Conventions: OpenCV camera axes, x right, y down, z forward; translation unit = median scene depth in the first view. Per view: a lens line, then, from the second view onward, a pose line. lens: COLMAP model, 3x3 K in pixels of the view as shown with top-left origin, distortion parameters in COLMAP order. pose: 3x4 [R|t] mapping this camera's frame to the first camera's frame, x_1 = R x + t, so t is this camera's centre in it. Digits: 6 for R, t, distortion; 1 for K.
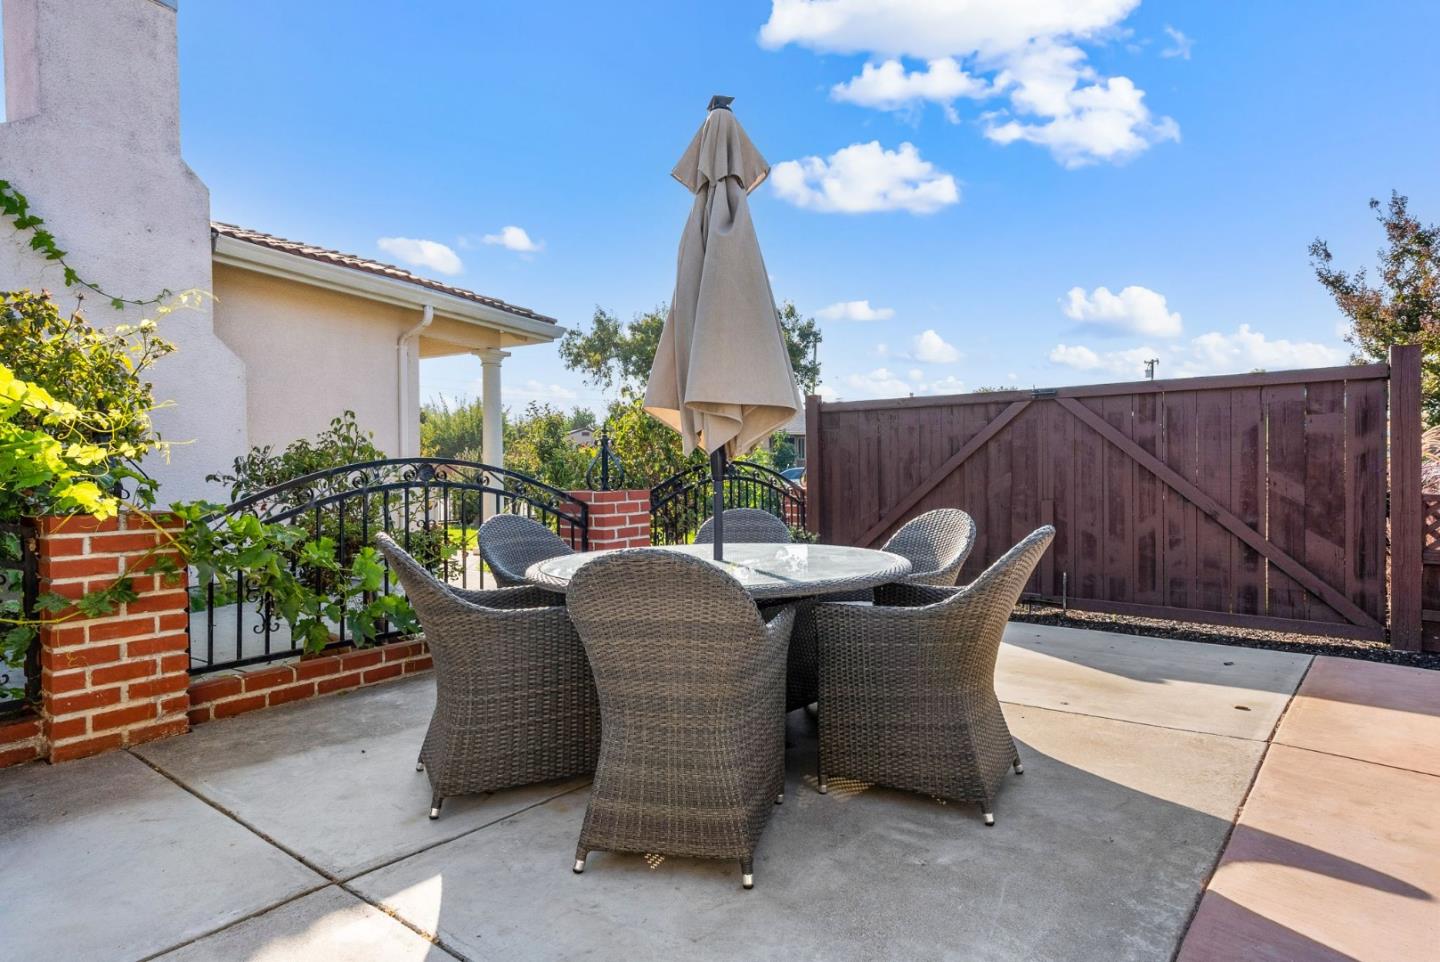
lens RADIAL K [[782.8, 0, 720.0], [0, 782.8, 481.0], [0, 0, 1]] dist [0.002021, 0.000412]
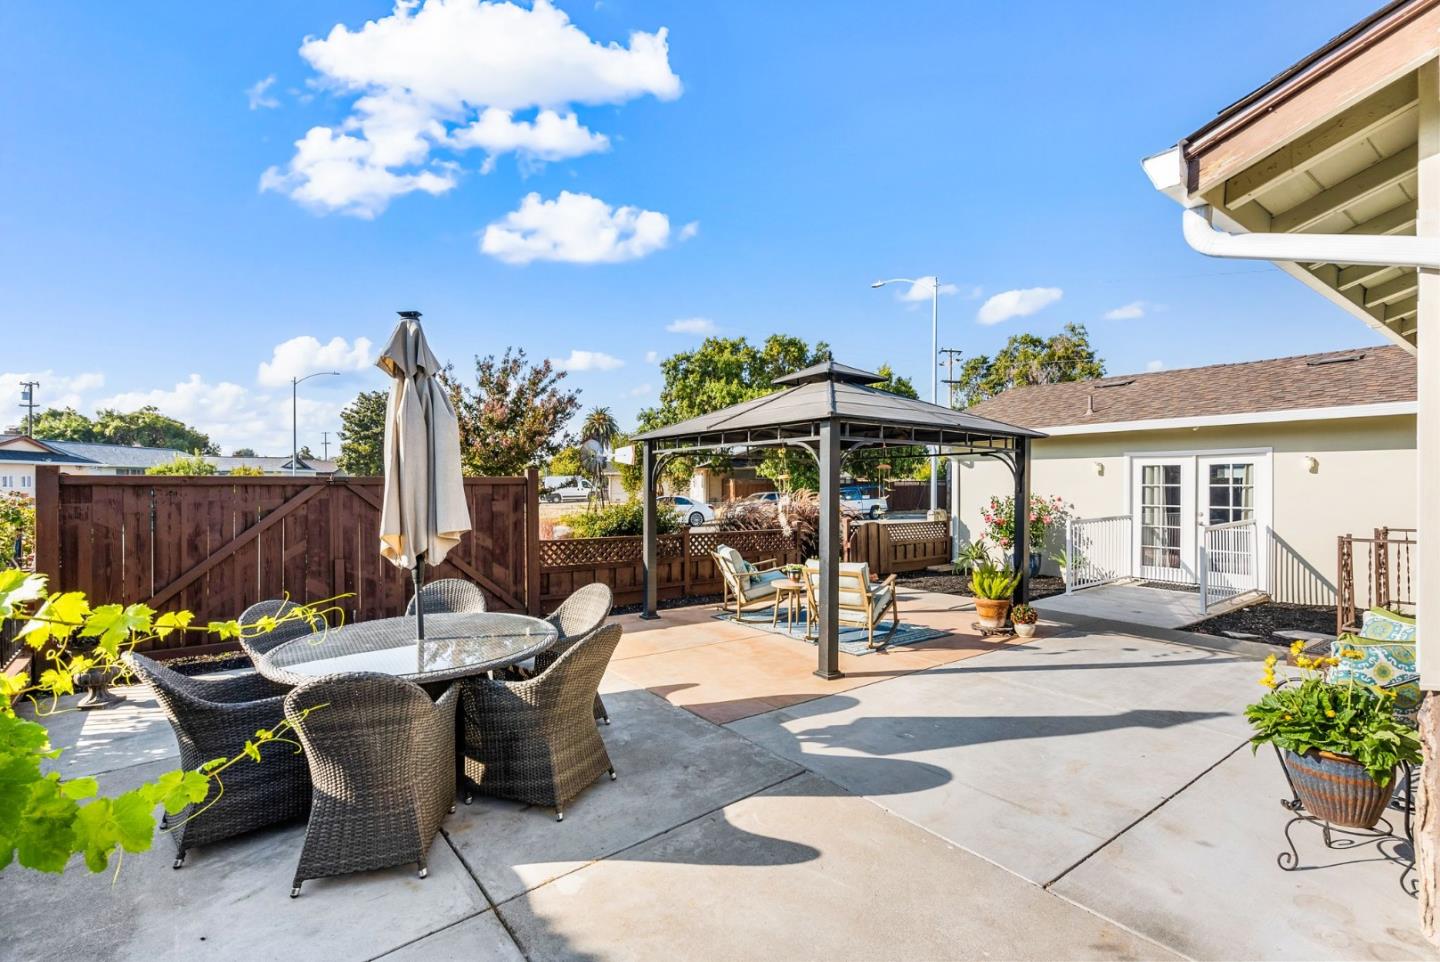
lens RADIAL K [[654.3, 0, 720.0], [0, 654.3, 481.0], [0, 0, 1]] dist [-0.004562, 0.001214]
pose [[0.206163, 0.010389, 0.978463, -0.612605], [0.016265, 0.999769, -0.014042, -0.093231], [-0.978382, 0.018810, 0.205946, 0.130257]]
